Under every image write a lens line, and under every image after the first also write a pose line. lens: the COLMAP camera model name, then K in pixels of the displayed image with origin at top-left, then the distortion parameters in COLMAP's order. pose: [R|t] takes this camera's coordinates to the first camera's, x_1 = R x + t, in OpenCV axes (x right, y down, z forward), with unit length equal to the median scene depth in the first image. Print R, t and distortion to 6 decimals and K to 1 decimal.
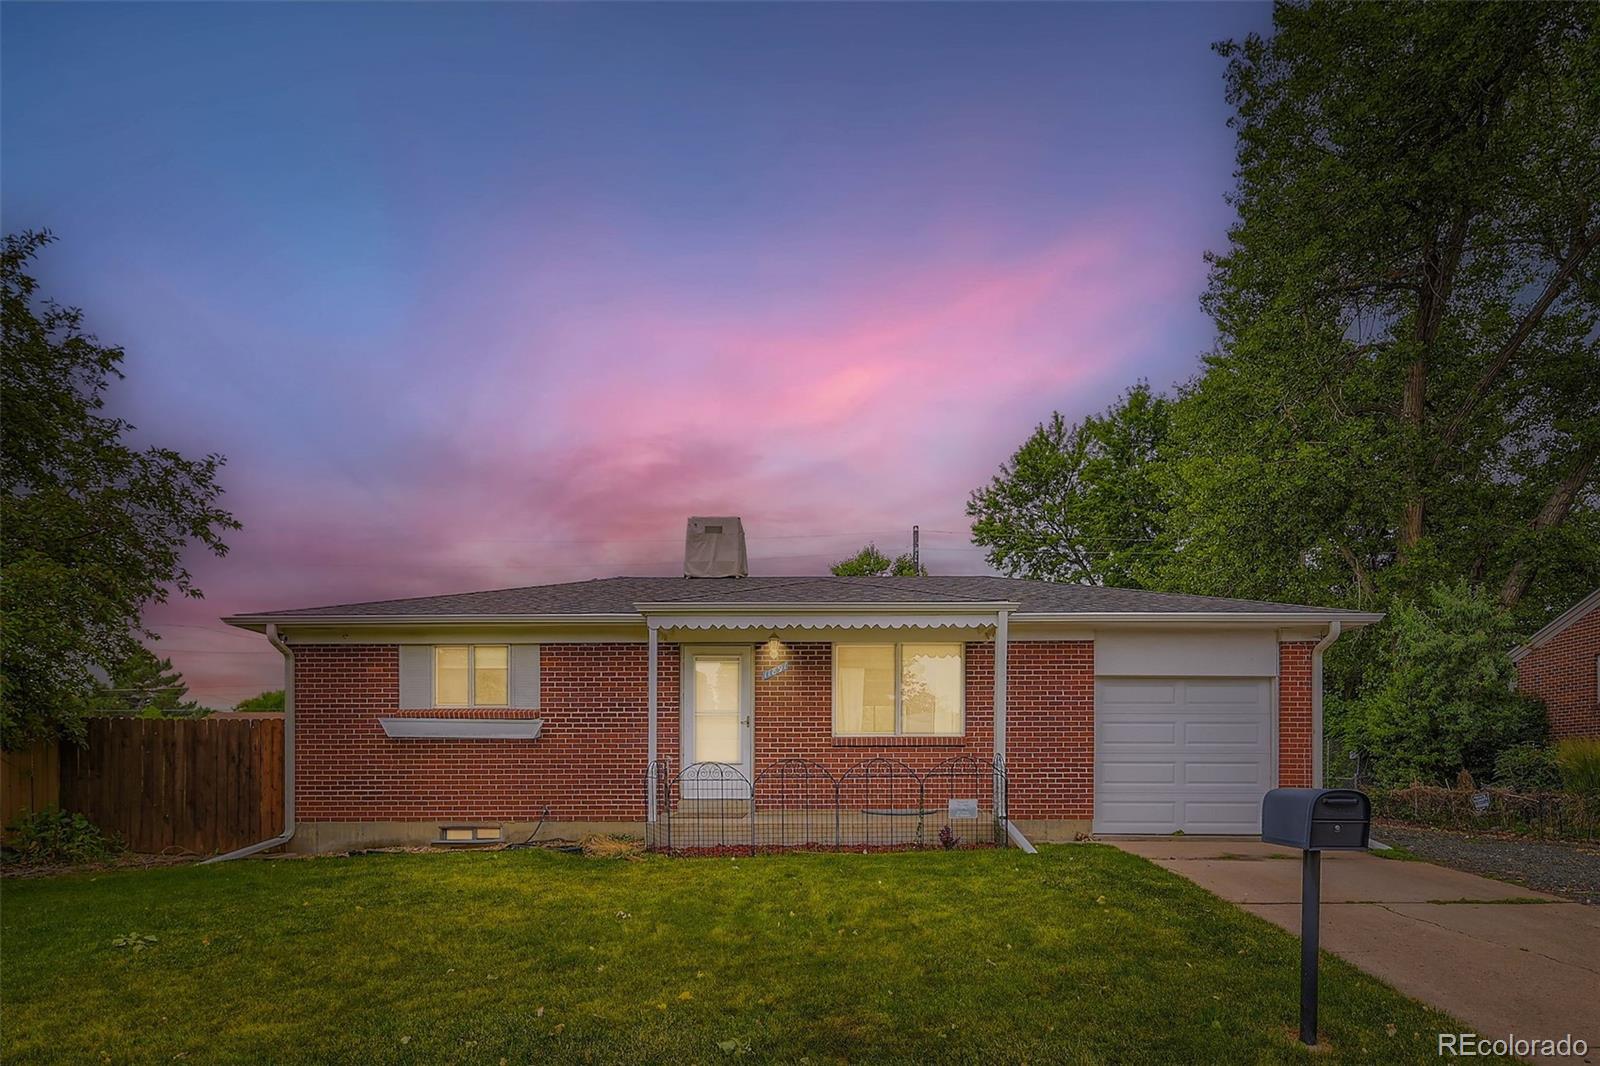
lens RADIAL K [[877.6, 0, 807.2], [0, 877.6, 547.2], [0, 0, 1]] dist [0.004213, -0.004225]
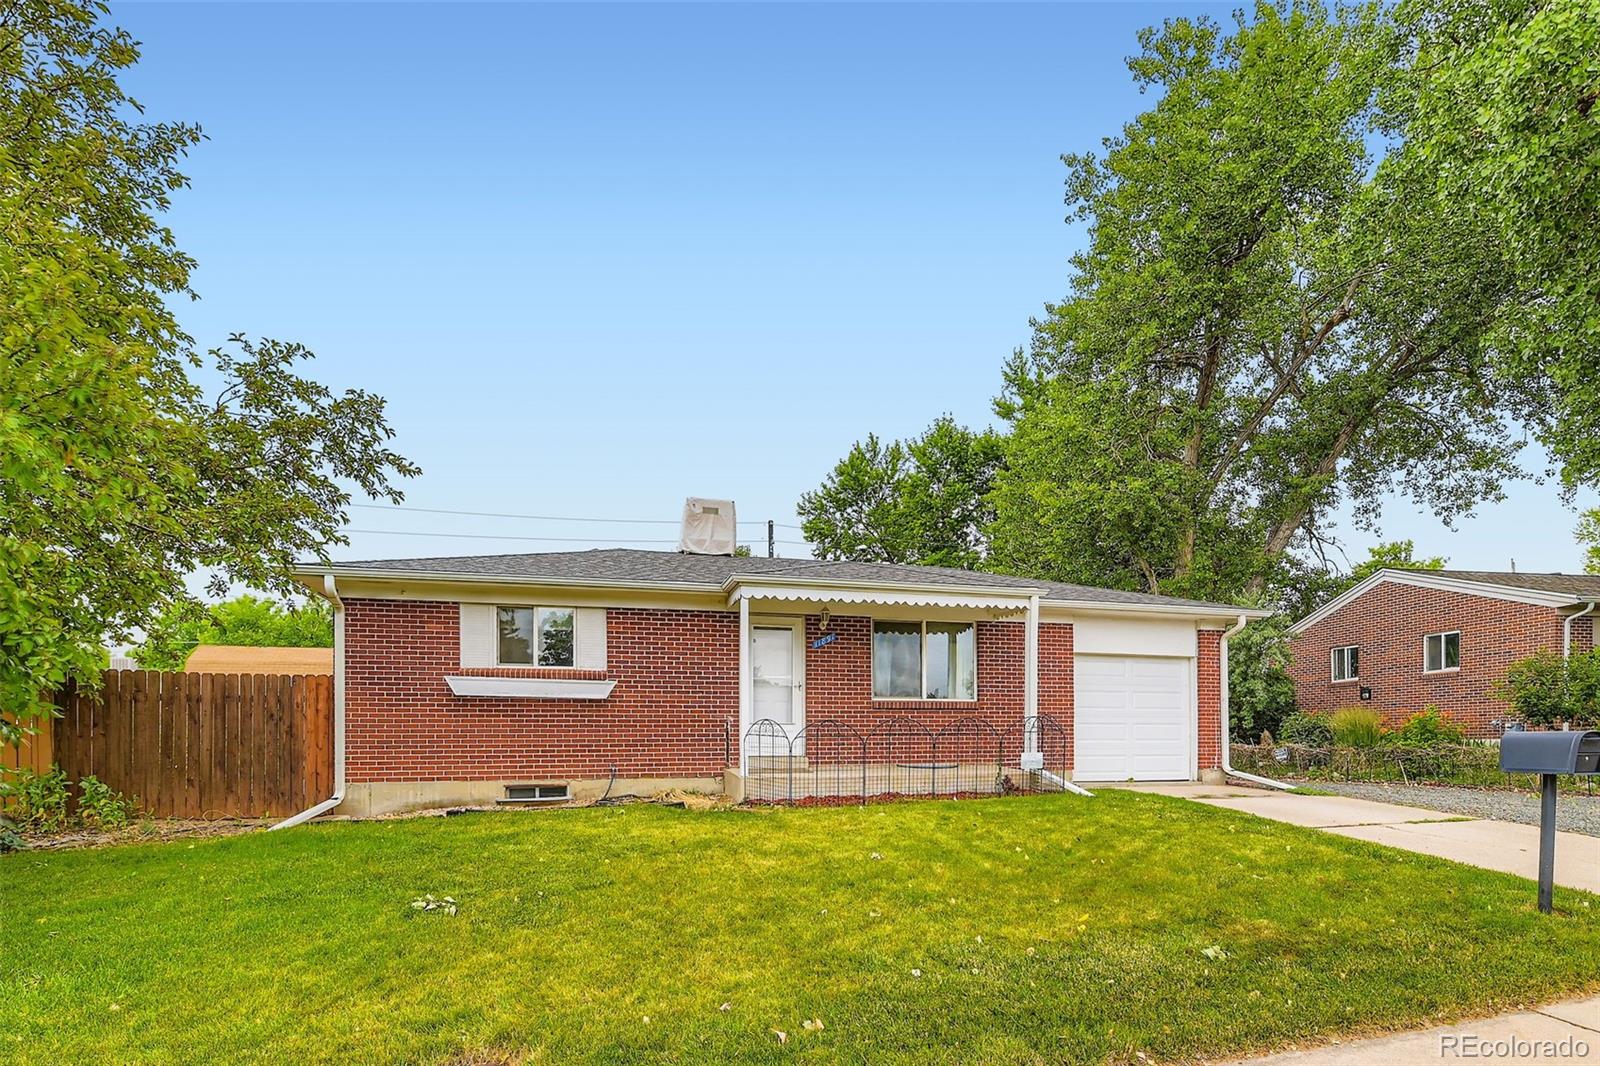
lens RADIAL K [[776.1, 0, 808.1], [0, 776.1, 531.2], [0, 0, 1]] dist [-0.005464, -0.000250]
pose [[0.964016, 0.066595, 0.257368, -0.316686], [-0.063639, 0.997776, -0.019807, 0.022289], [-0.258115, 0.002716, 0.966110, 0.050222]]
